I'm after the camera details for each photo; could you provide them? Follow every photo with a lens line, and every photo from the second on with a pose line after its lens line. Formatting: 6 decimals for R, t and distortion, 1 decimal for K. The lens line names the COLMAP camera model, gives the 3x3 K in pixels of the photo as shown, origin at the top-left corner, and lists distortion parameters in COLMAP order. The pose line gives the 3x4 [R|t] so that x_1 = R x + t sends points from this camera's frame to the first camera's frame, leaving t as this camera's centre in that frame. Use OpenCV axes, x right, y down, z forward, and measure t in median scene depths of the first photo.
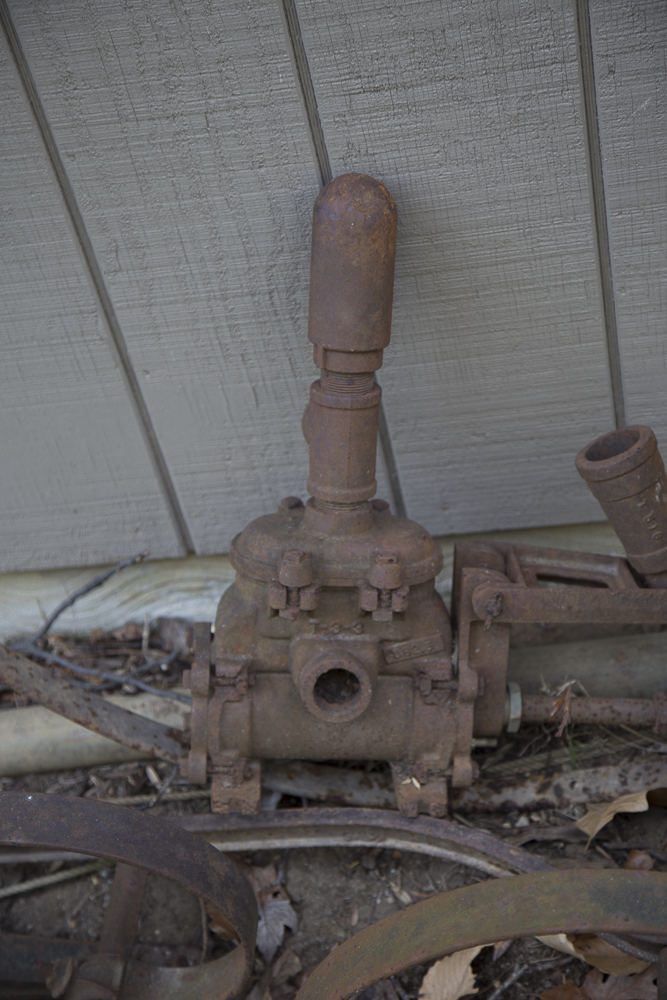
lens RADIAL K [[1950.6, 0, 353.9], [0, 1950.6, 495.9], [0, 0, 1]] dist [0.325366, -0.064905]
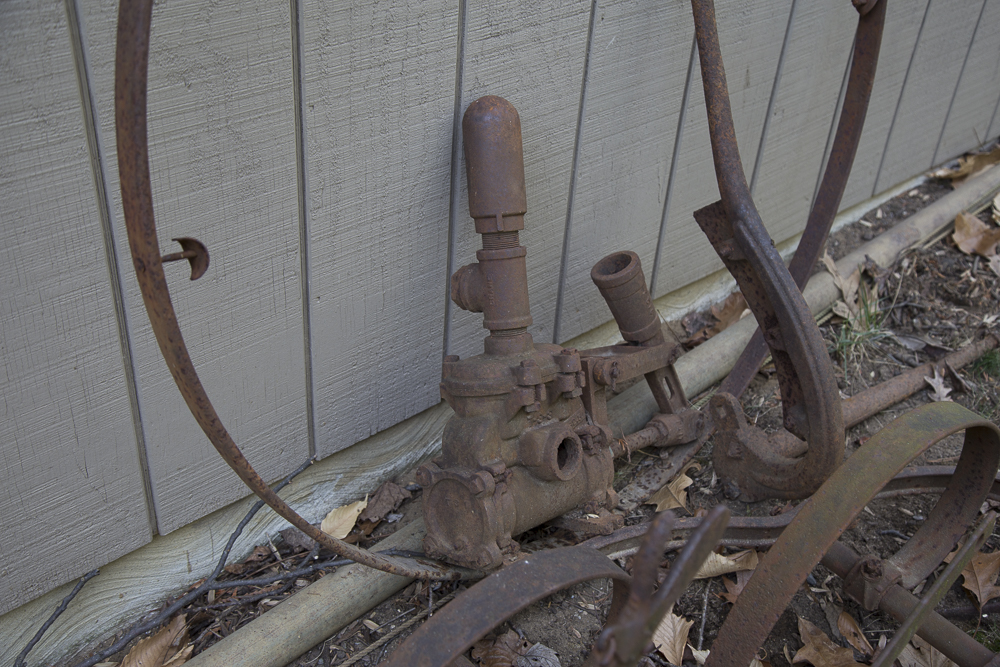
lens RADIAL K [[1083.1, 0, 500.0], [0, 1083.1, 333.5], [0, 0, 1]] dist [0.032581, 0.003853]
pose [[0.690056, -0.211548, 0.692149, -0.551519], [0.367099, 0.926488, -0.082818, 0.064943], [-0.623747, 0.311236, 0.716988, 0.445614]]
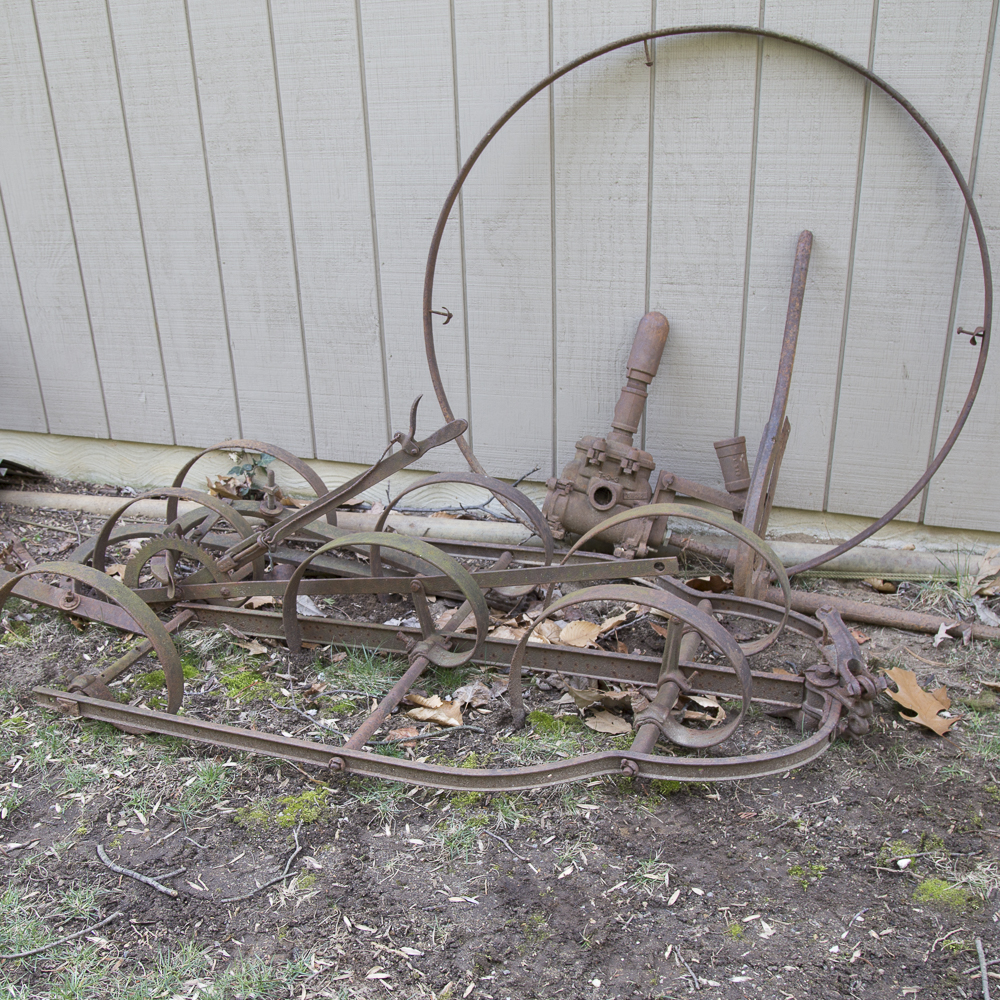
lens RADIAL K [[1128.9, 0, 478.8], [0, 1128.9, 556.0], [0, 0, 1]] dist [-0.128433, 0.059308]
pose [[0.954901, 0.244937, -0.167837, 0.102490], [-0.281915, 0.925335, -0.253533, 0.587804], [0.093206, 0.289414, 0.952655, -0.400229]]
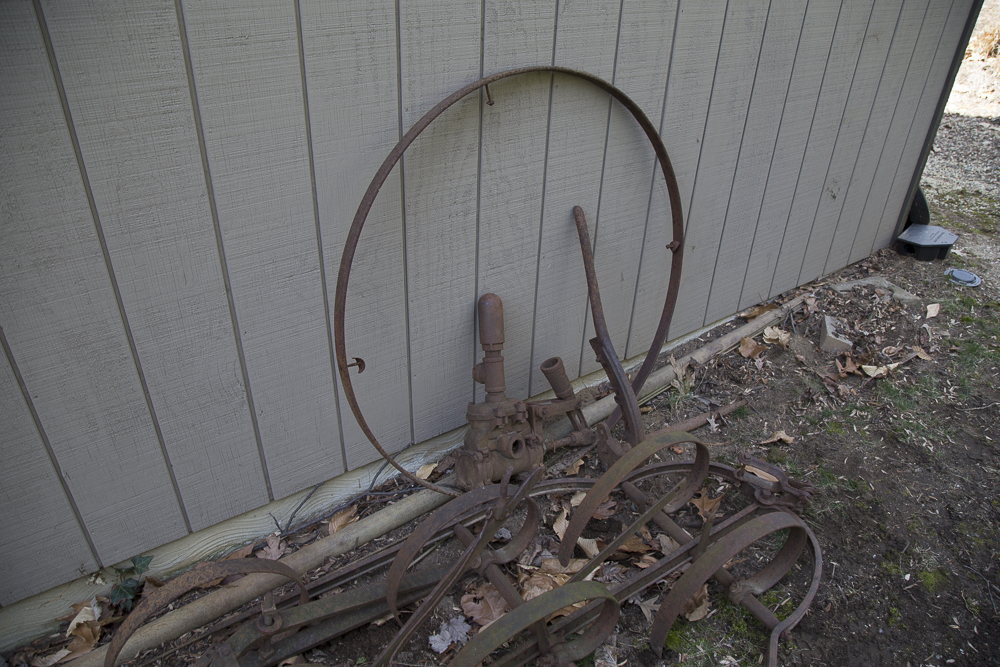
lens RADIAL K [[671.6, 0, 500.0], [0, 671.6, 333.5], [0, 0, 1]] dist [-0.144789, 0.088646]
pose [[0.770952, -0.147451, 0.619590, -0.680501], [0.319609, 0.931039, -0.176117, 0.108609], [-0.550894, 0.333804, 0.764912, 0.106993]]
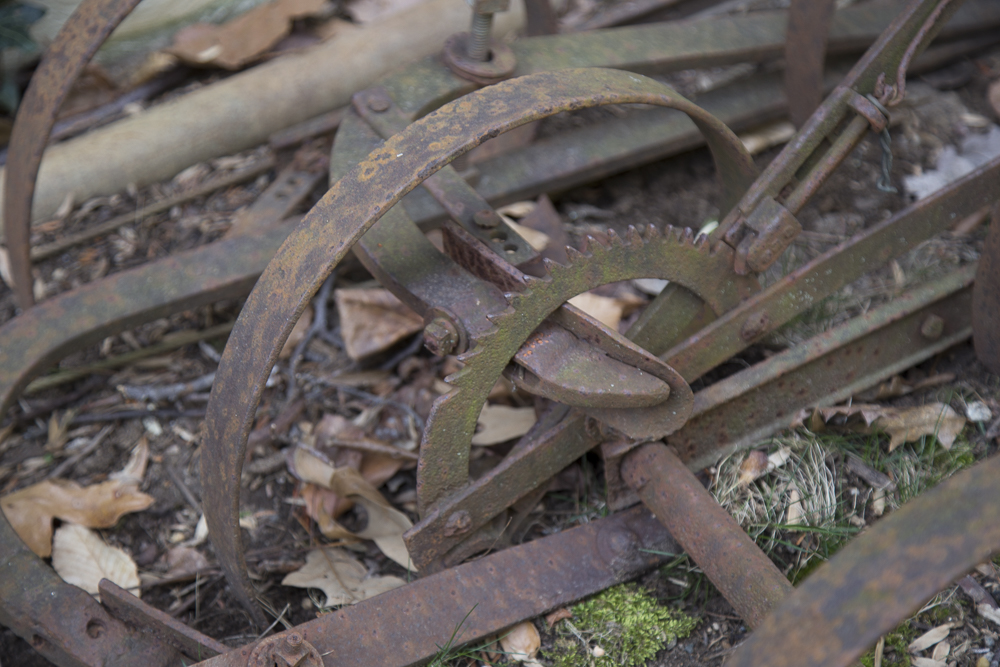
lens RADIAL K [[1950.6, 0, 500.0], [0, 1950.6, 333.5], [0, 0, 1]] dist [0.325366, -0.064905]
pose [[0.825475, -0.257868, 0.502091, -0.904965], [0.316369, 0.948054, -0.033225, 0.360152], [-0.467442, 0.186272, 0.864176, 0.307582]]
